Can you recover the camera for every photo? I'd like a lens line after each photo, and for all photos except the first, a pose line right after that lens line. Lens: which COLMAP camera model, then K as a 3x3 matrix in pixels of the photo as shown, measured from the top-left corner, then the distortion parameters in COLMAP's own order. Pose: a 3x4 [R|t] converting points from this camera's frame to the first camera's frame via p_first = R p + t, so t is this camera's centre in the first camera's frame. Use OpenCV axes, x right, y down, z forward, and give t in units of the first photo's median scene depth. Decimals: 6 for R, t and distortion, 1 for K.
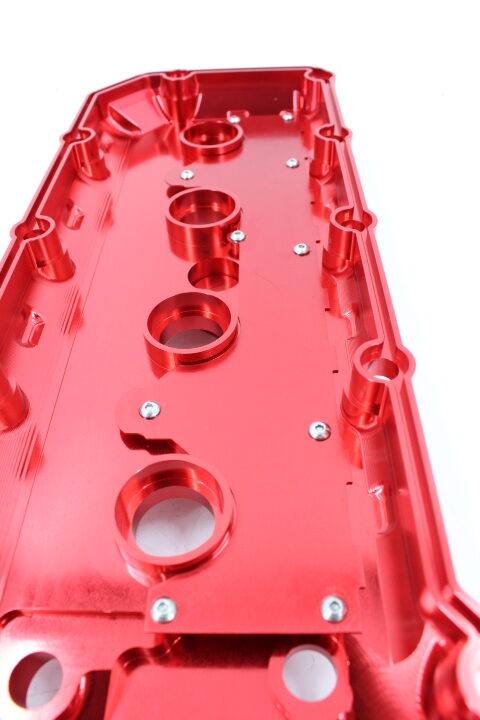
lens RADIAL K [[592.5, 0, 242.2], [0, 592.5, 348.9], [0, 0, 1]] dist [-0.109341, -0.001411]
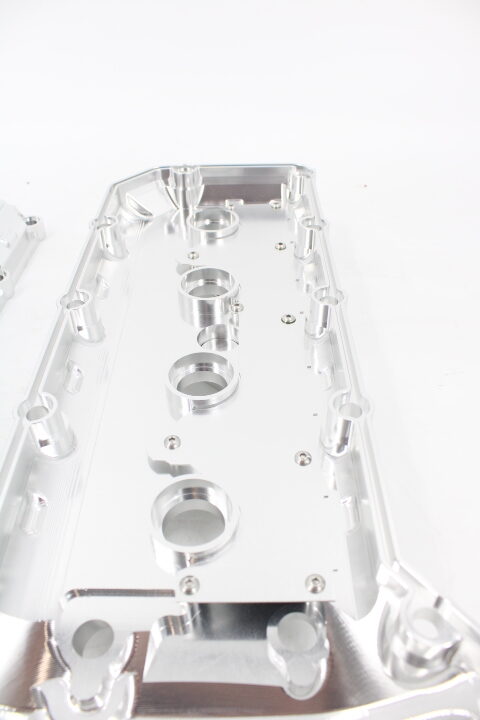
lens RADIAL K [[604.5, 0, 238.3], [0, 604.5, 333.8], [0, 0, 1]] dist [-0.117536, -0.007049]
pose [[0.999692, 0.008852, 0.023187, -0.035734], [-0.005922, 0.992325, -0.123513, 0.022186], [-0.024102, 0.123337, 0.992072, -0.269342]]
